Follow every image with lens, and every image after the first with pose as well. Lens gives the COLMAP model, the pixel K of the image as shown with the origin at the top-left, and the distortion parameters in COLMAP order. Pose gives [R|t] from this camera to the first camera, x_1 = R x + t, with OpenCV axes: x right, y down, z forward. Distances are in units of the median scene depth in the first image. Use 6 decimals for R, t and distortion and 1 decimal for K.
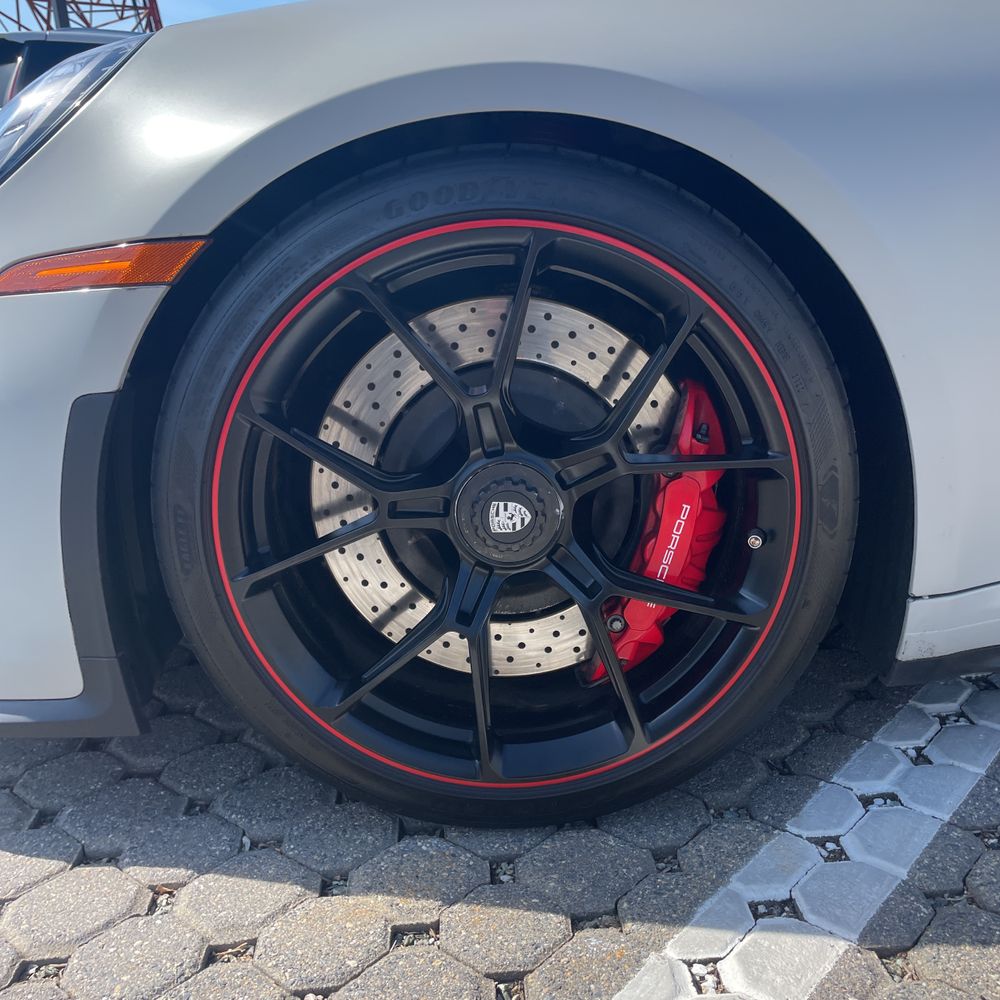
lens RADIAL K [[1077.0, 0, 500.3], [0, 1077.0, 417.1], [0, 0, 1]] dist [0.093776, -0.108234]
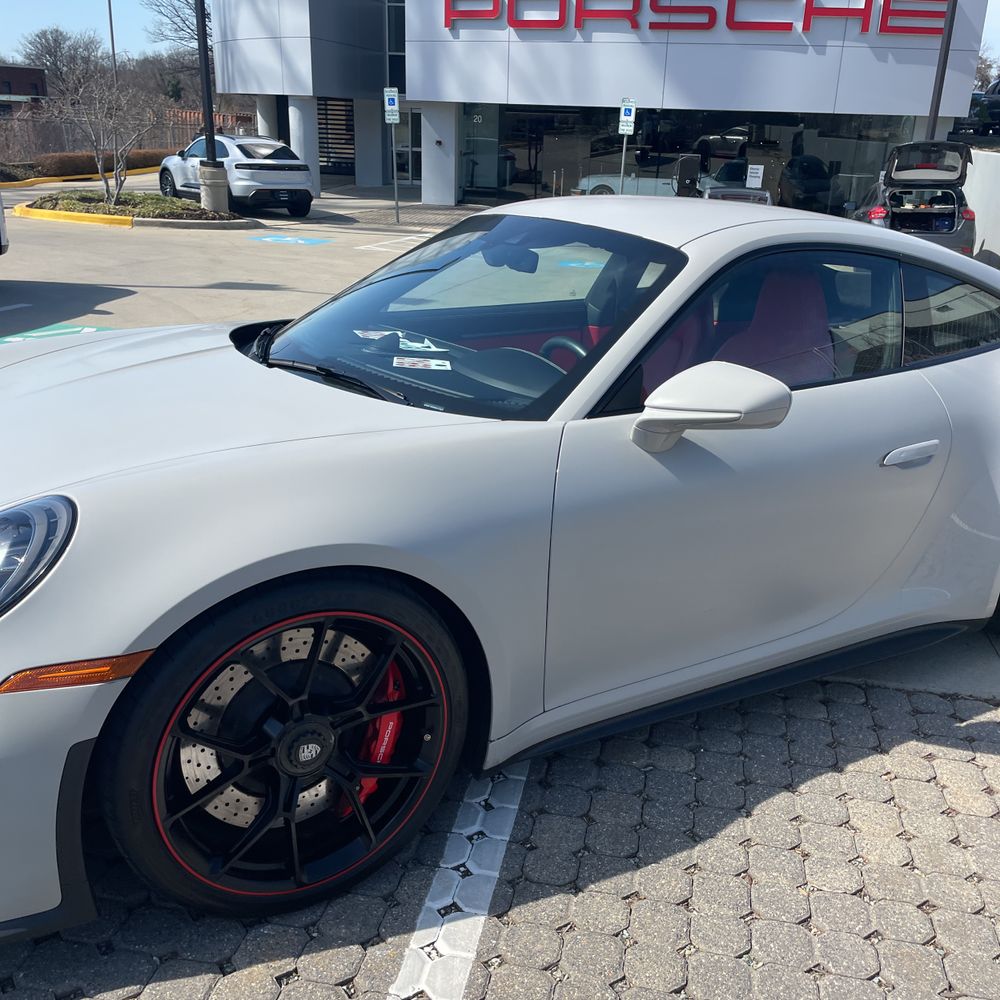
lens RADIAL K [[1077.0, 0, 500.3], [0, 1077.0, 417.1], [0, 0, 1]] dist [0.093776, -0.108234]
pose [[0.870088, -0.074921, 0.487170, -0.596294], [0.051570, 0.996793, 0.061191, -0.603434], [-0.490192, -0.028119, 0.871161, -0.839221]]
